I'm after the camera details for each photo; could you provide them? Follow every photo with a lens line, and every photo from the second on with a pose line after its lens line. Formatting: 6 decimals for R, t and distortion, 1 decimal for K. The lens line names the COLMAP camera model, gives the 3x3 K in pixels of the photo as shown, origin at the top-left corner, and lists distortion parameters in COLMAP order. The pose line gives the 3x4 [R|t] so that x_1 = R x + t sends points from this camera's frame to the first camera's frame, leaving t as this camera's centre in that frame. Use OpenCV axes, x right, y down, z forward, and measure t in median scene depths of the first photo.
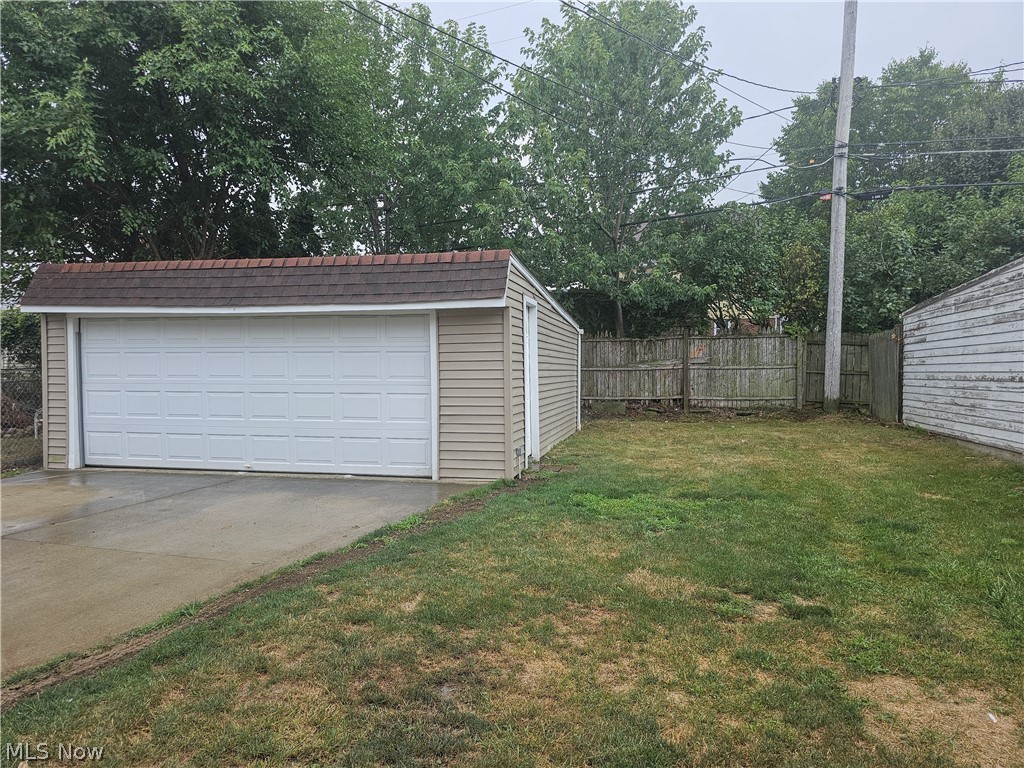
lens RADIAL K [[688.6, 0, 512.4], [0, 688.6, 392.4], [0, 0, 1]] dist [0.045899, -0.032185]
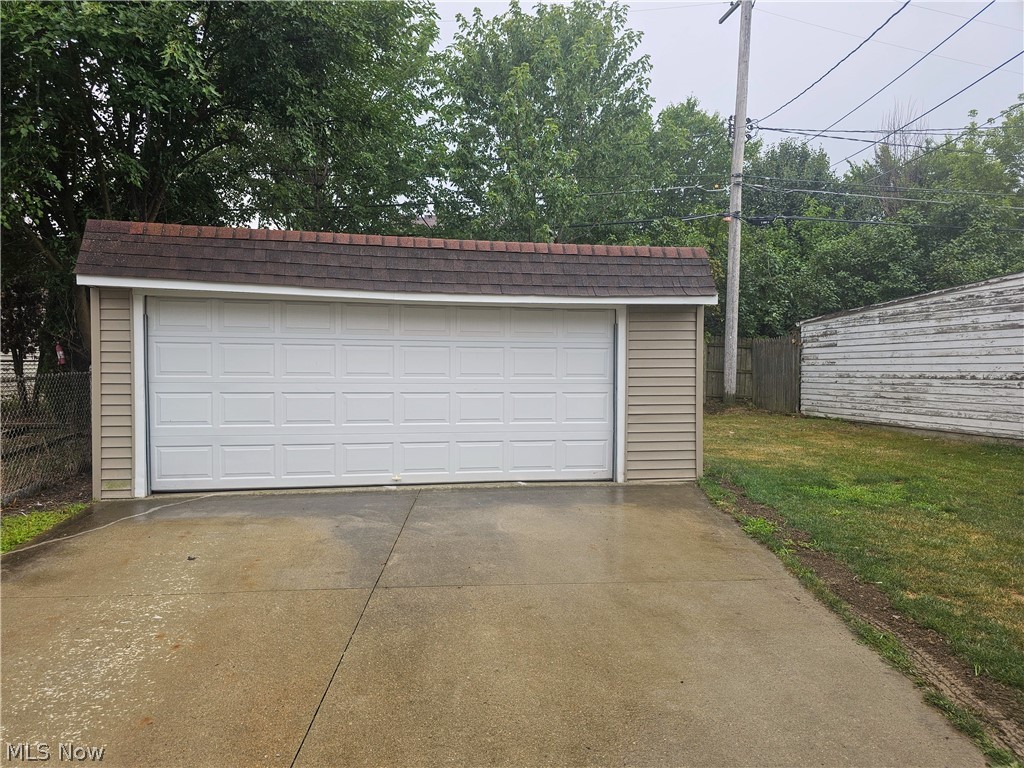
lens RADIAL K [[688.6, 0, 511.4], [0, 688.6, 387.0], [0, 0, 1]] dist [0.045899, -0.032185]
pose [[0.916577, -0.005629, 0.399818, -0.495854], [0.006783, 0.999976, -0.001471, -0.004190], [-0.399800, 0.004060, 0.916594, 0.138739]]
